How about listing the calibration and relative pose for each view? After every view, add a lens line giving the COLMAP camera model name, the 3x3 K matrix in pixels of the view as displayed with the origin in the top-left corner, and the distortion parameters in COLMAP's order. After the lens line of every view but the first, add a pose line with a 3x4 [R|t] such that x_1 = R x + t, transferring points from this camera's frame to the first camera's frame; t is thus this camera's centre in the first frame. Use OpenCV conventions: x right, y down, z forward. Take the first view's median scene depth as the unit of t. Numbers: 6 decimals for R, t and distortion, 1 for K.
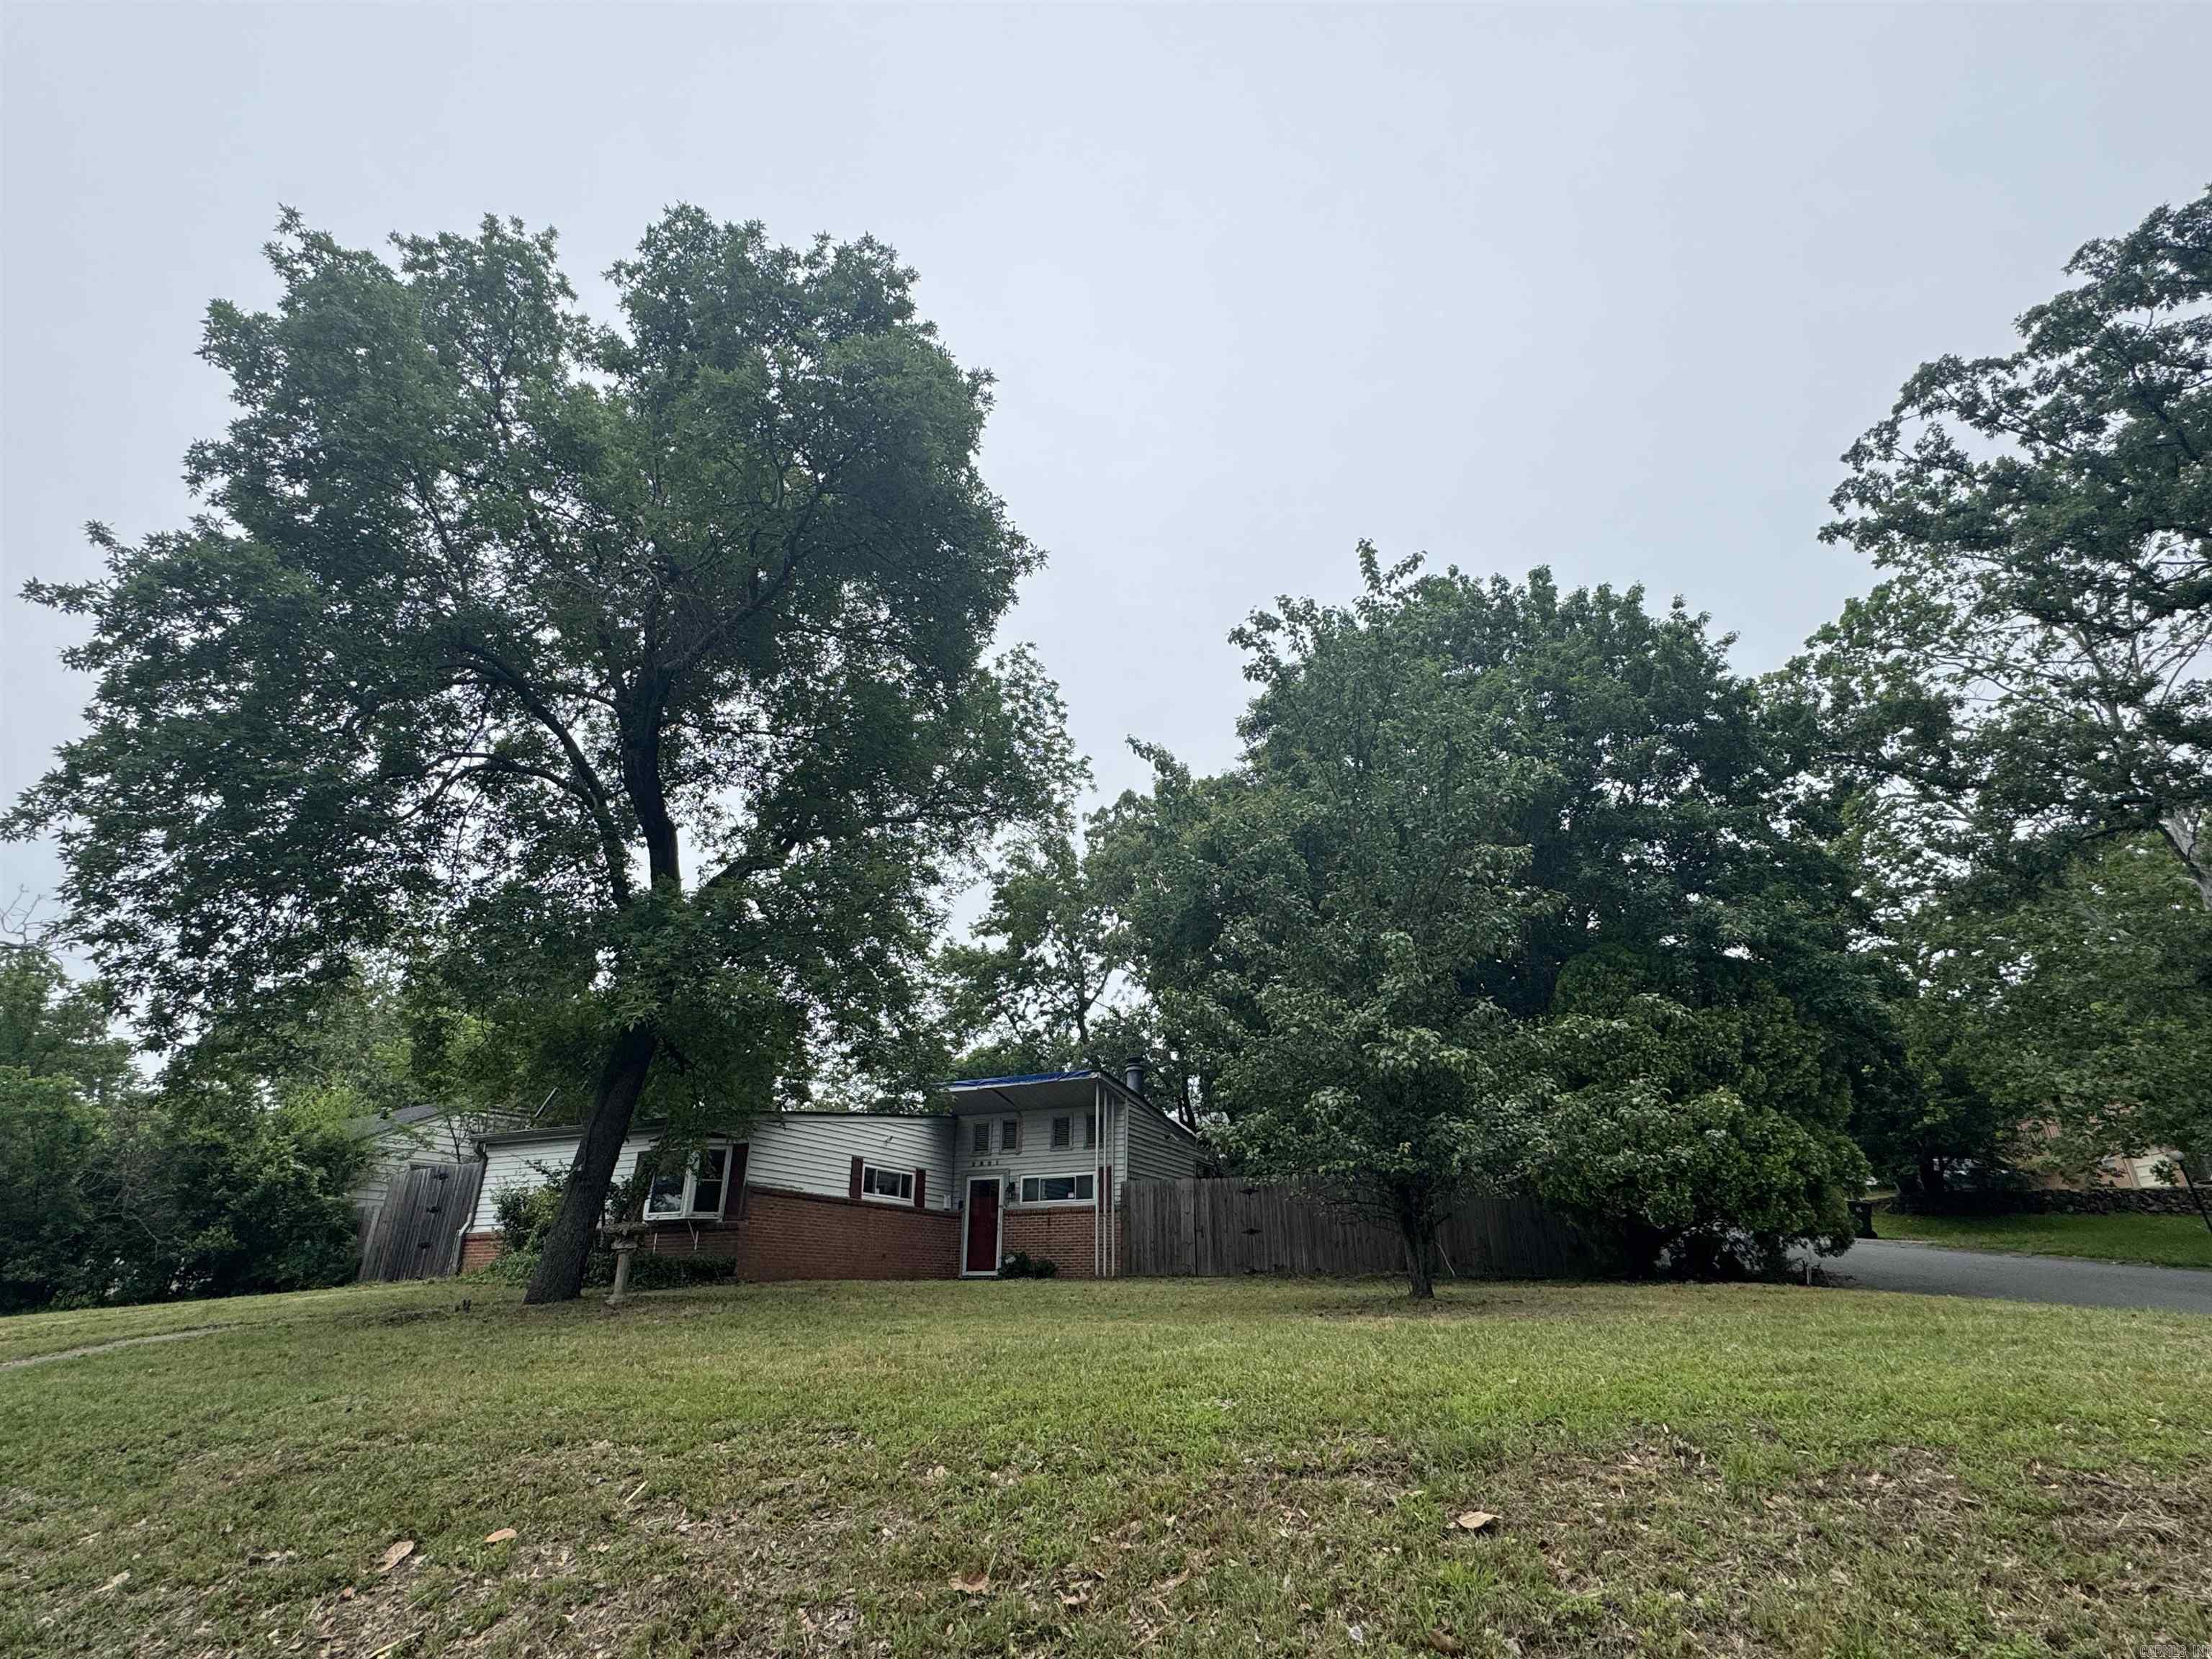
lens RADIAL K [[1079.6, 0, 1105.4], [0, 1079.6, 829.0], [0, 0, 1]] dist [-0.000935, -0.000004]
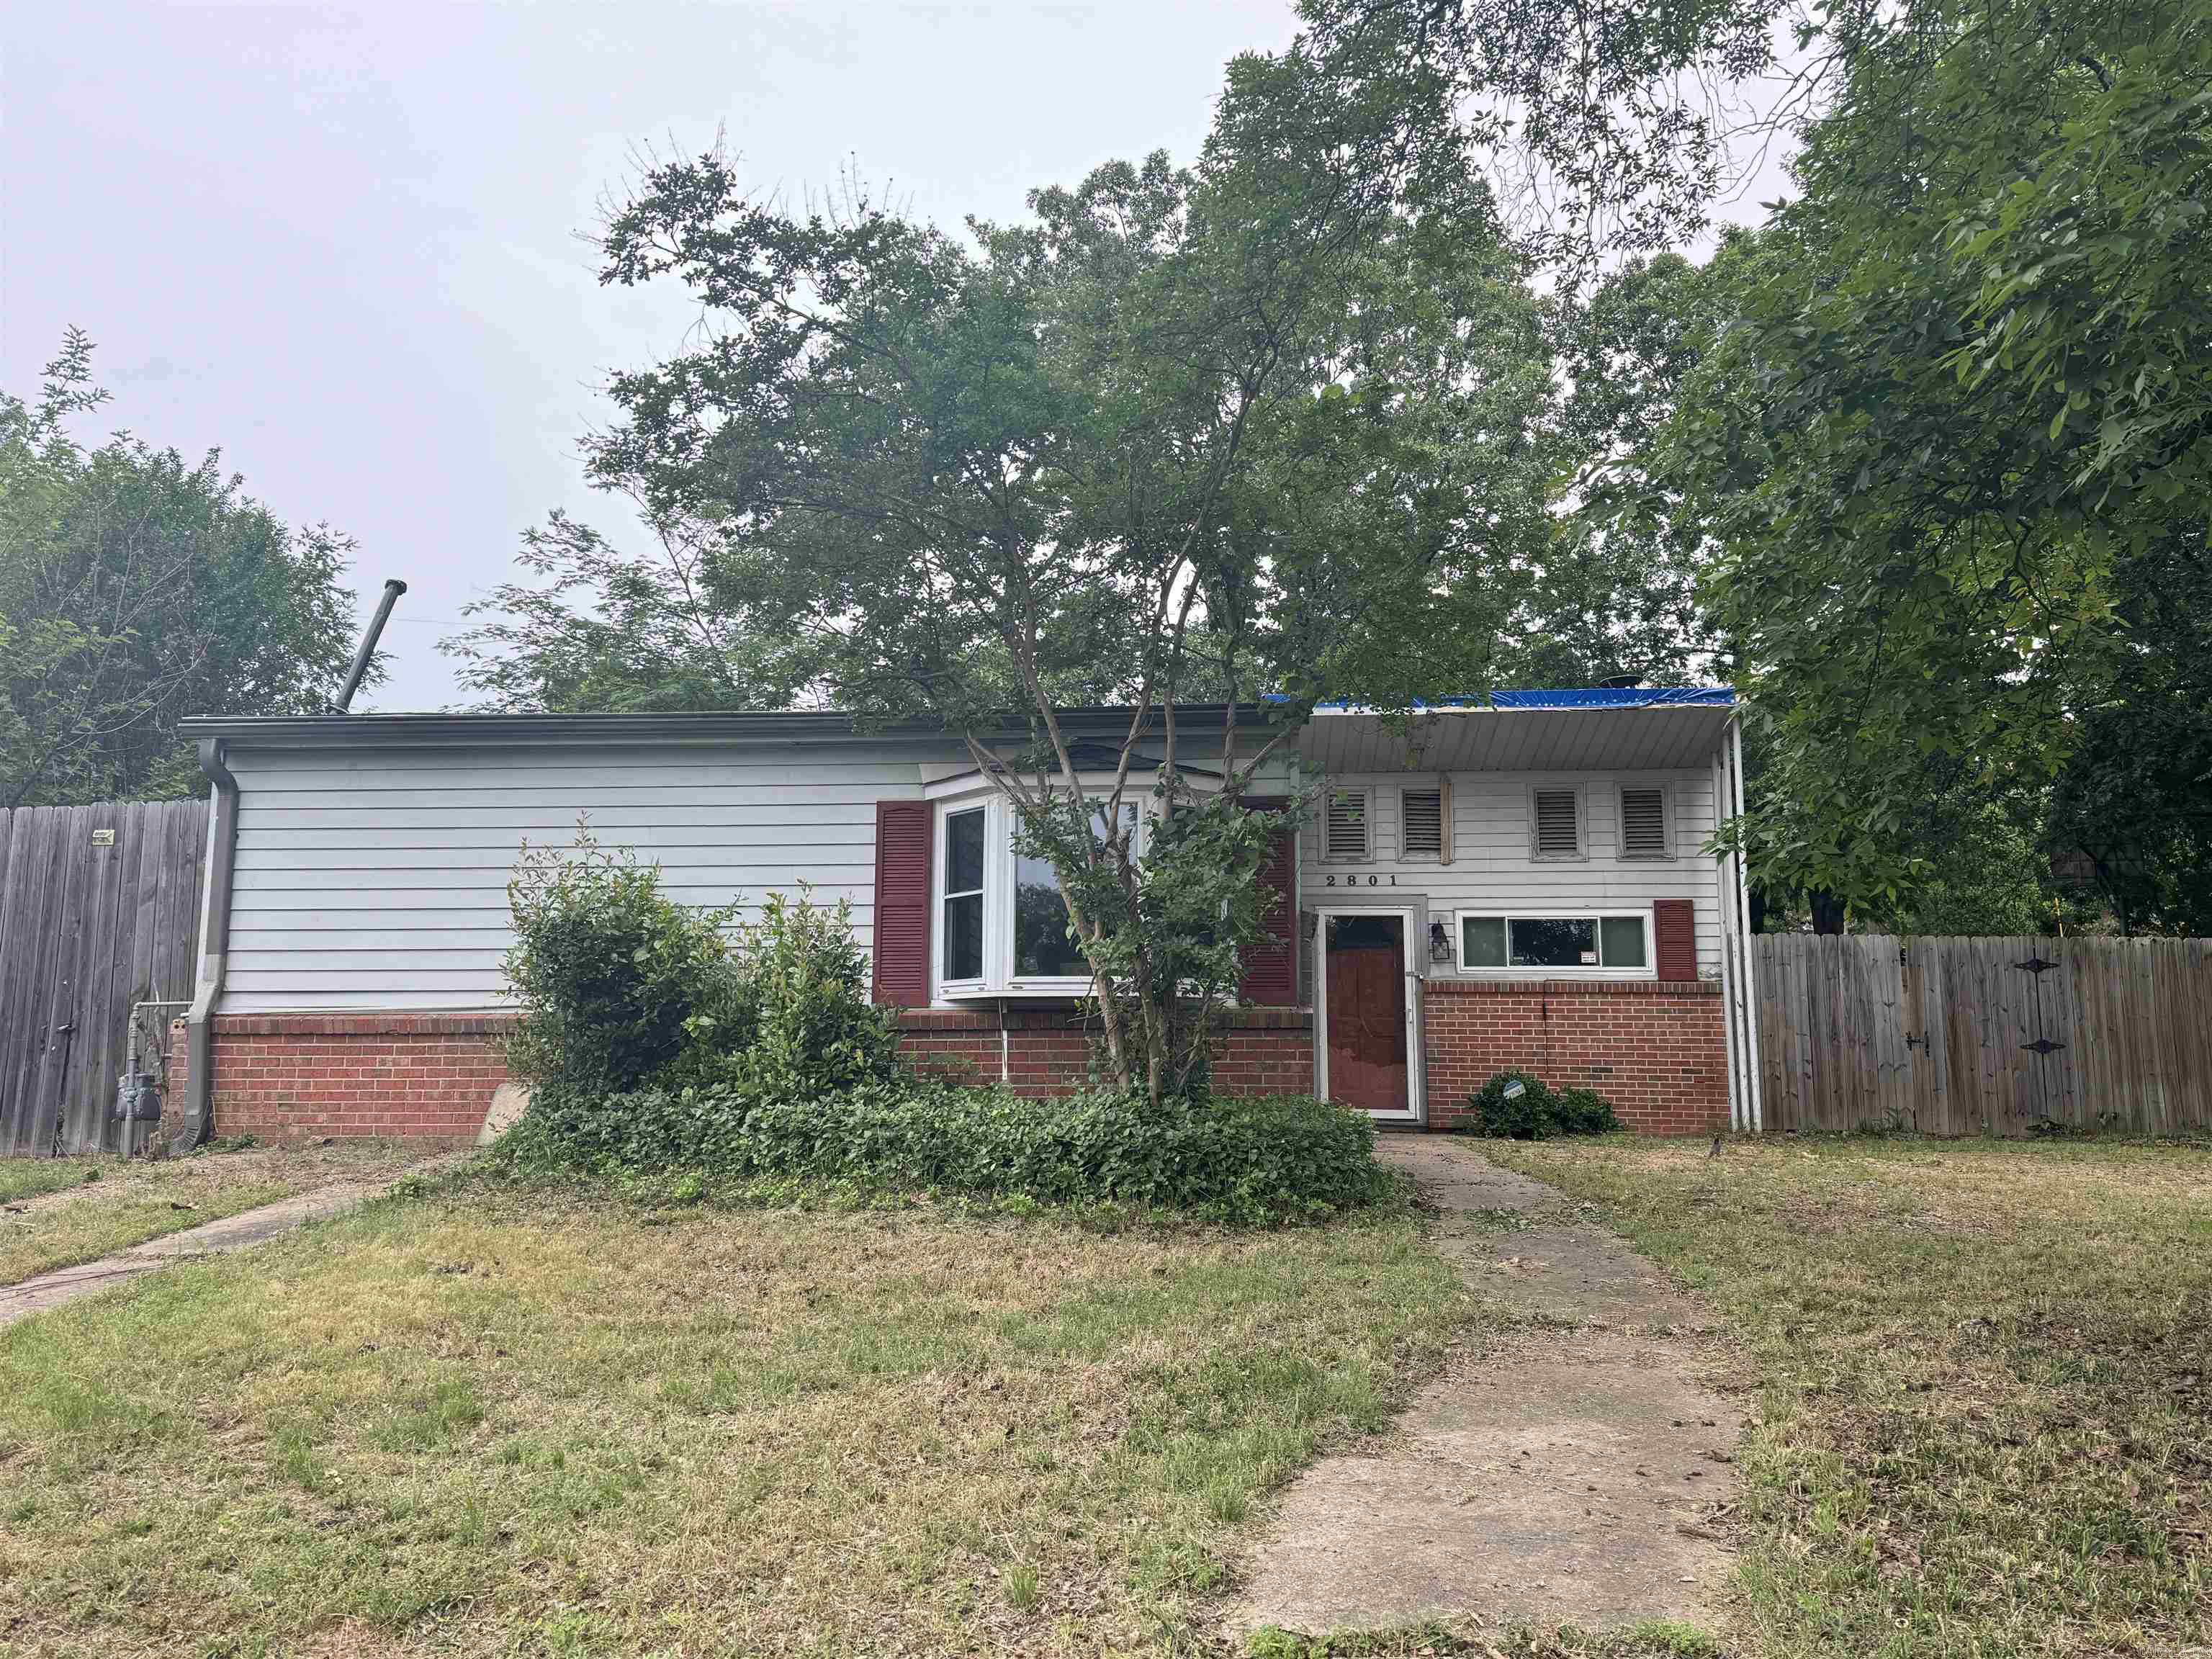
lens RADIAL K [[1699.1, 0, 1116.3], [0, 1699.1, 833.4], [0, 0, 1]] dist [0.048050, -0.008449]
pose [[0.938381, 0.057432, 0.340797, -0.692539], [-0.144297, 0.961140, 0.235346, 0.221083], [-0.314038, -0.270021, 0.910203, 0.626939]]
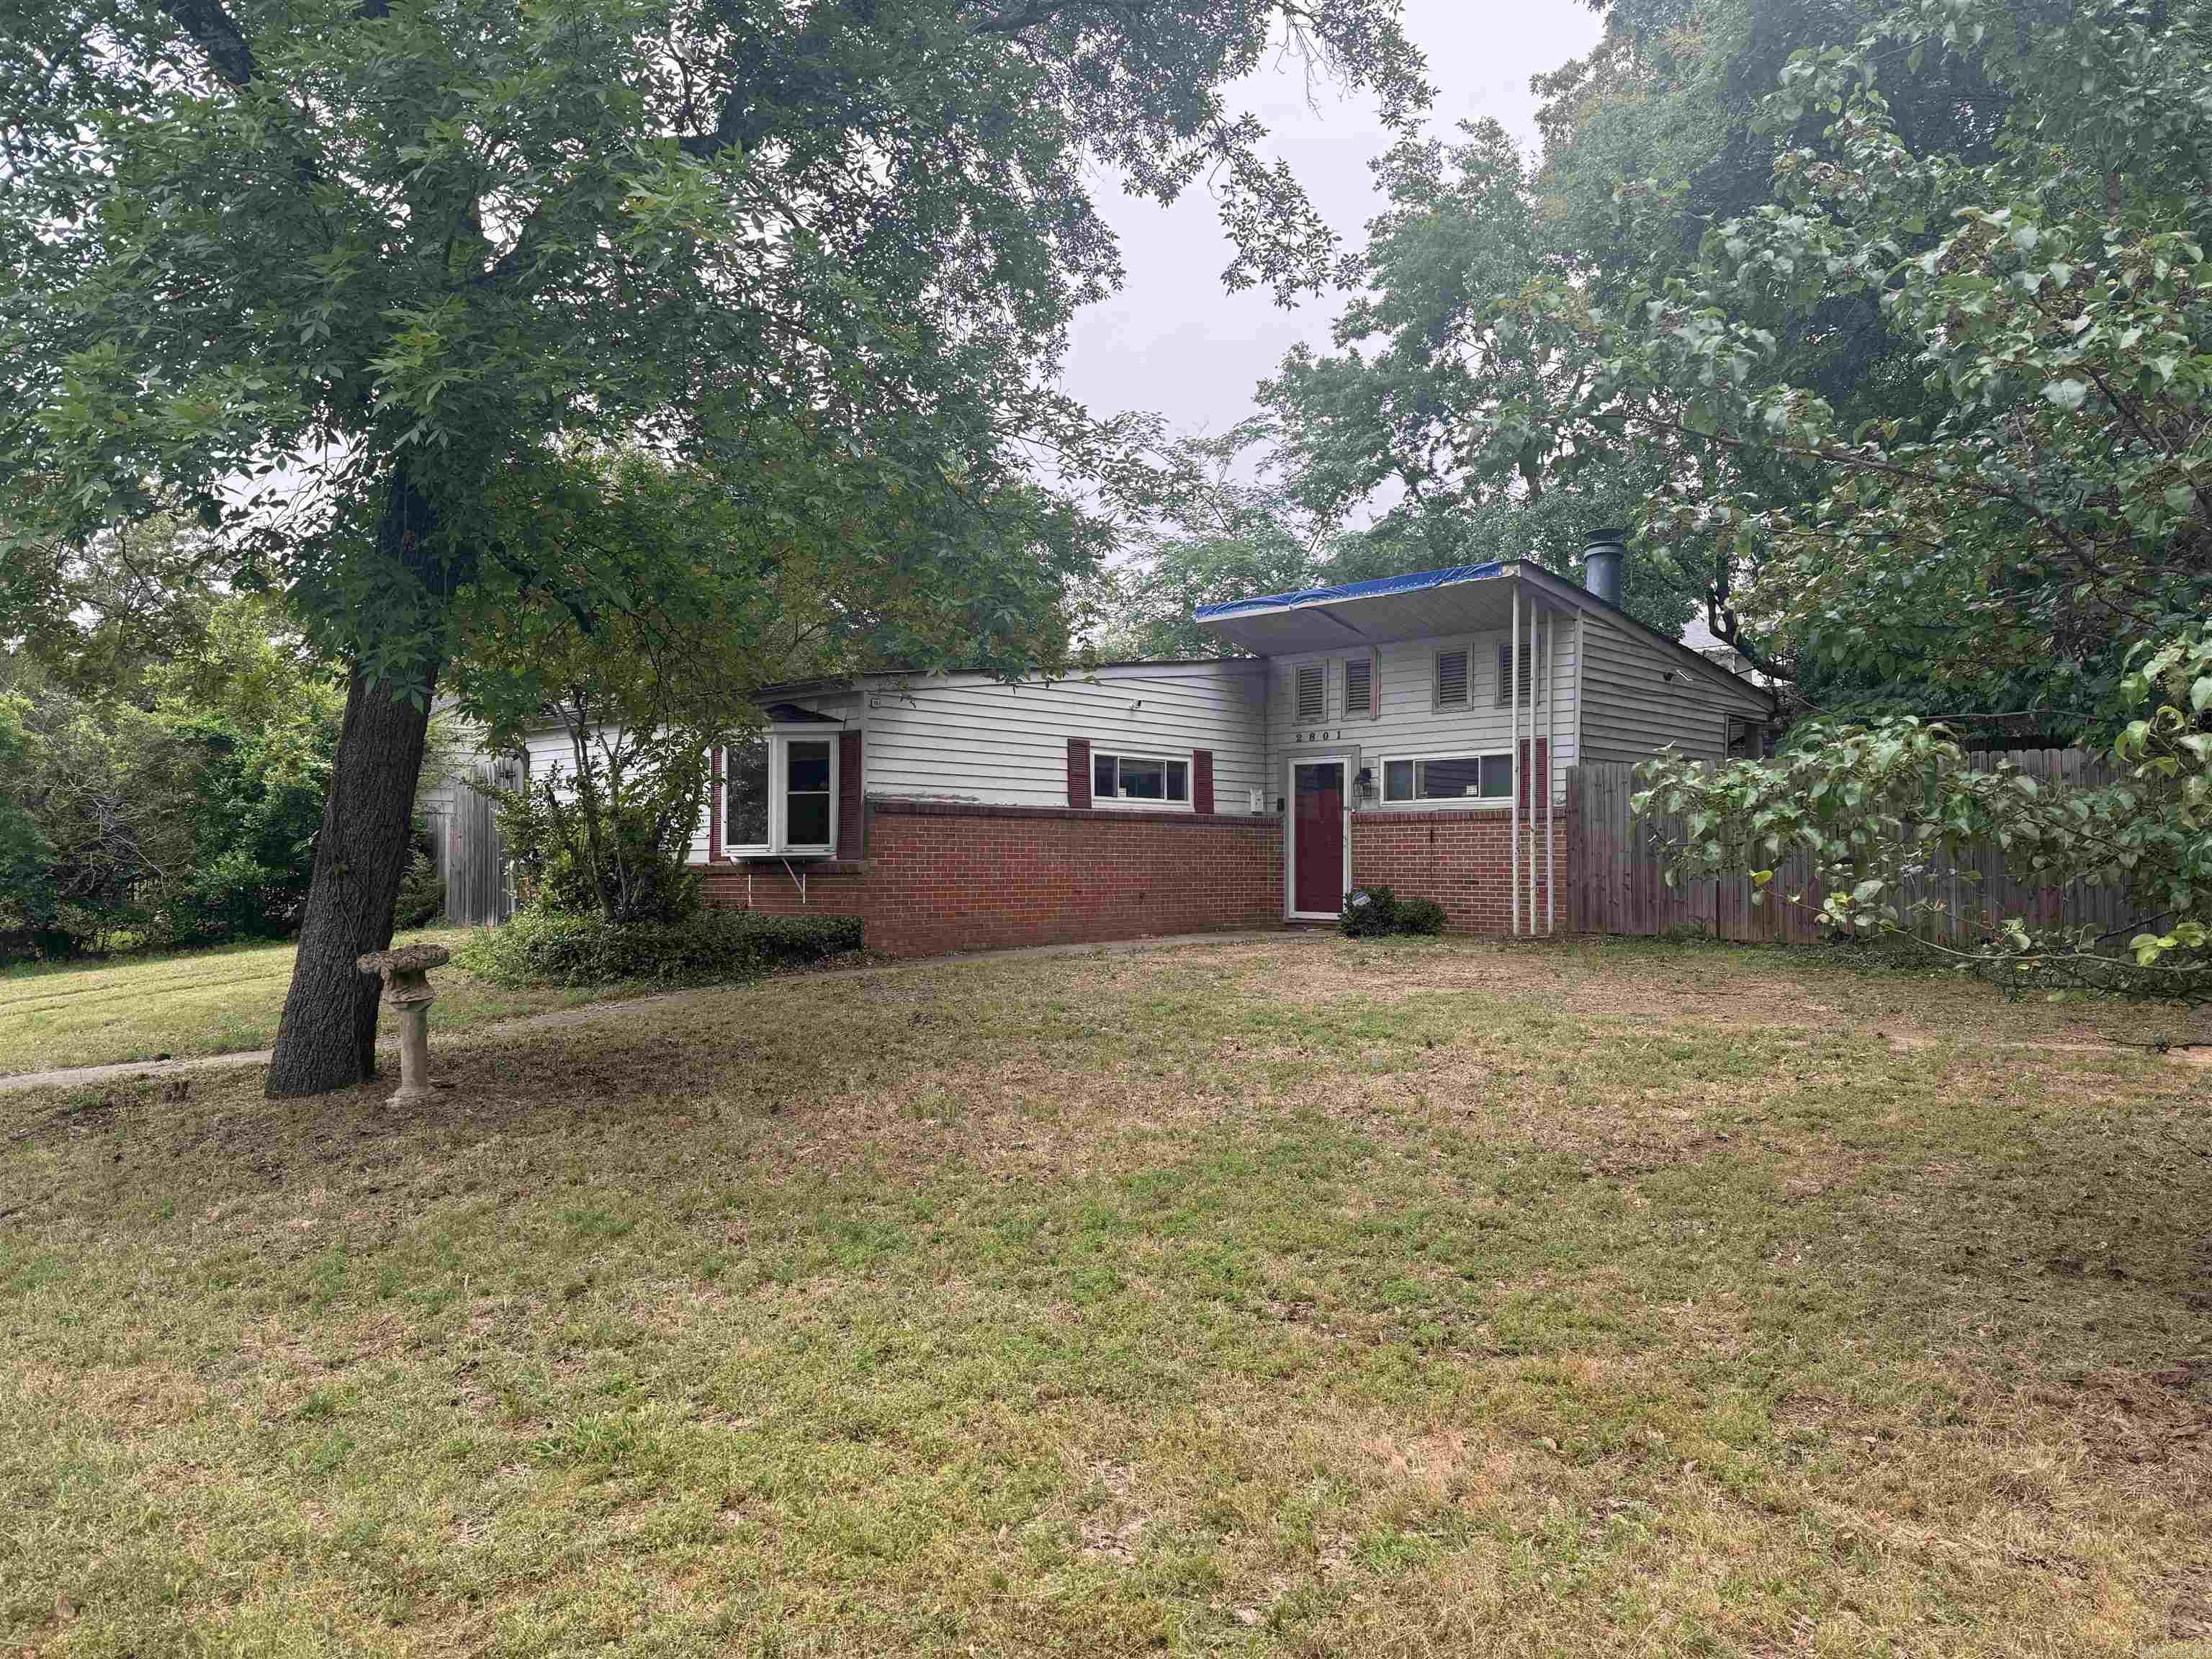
lens RADIAL K [[1541.0, 0, 1114.6], [0, 1541.0, 835.0], [0, 0, 1]] dist [0.071920, -0.080596]
pose [[0.953418, -0.004769, -0.301616, 0.047796], [0.120162, 0.923125, 0.365241, 0.076524], [0.276688, -0.384470, 0.880697, 0.368880]]
